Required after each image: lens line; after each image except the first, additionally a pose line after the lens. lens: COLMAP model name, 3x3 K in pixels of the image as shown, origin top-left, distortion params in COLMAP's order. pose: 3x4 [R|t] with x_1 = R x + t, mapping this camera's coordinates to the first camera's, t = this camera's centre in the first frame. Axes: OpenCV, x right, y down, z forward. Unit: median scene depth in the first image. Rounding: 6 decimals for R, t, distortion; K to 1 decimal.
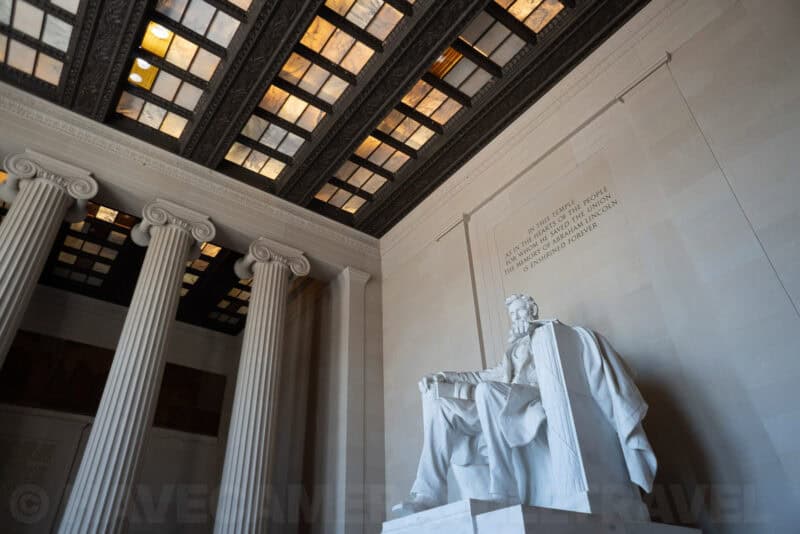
lens RADIAL K [[535.2, 0, 400.0], [0, 535.2, 267.0], [0, 0, 1]] dist [-0.066993, 0.076640]
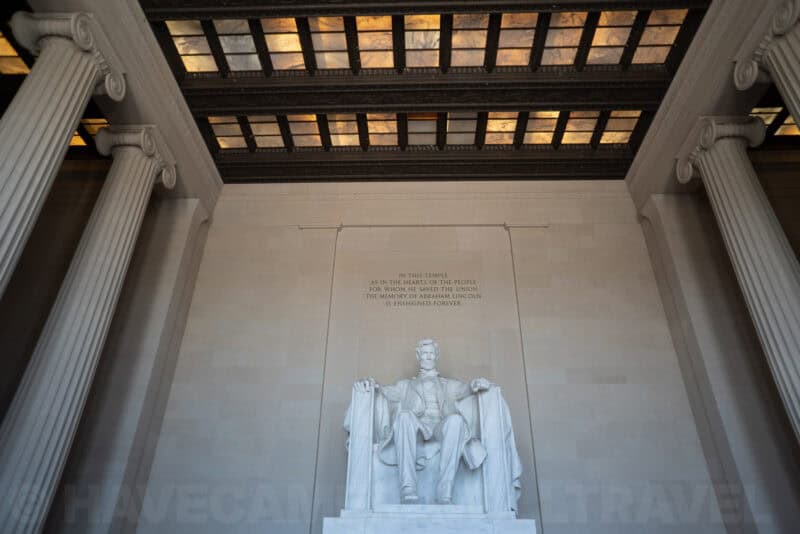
lens RADIAL K [[535.2, 0, 400.0], [0, 535.2, 267.0], [0, 0, 1]] dist [-0.066993, 0.076640]
pose [[0.629776, 0.443687, 0.637592, -0.503001], [-0.471863, 0.870533, -0.139707, 0.080300], [-0.617031, -0.212872, 0.757600, 0.089959]]
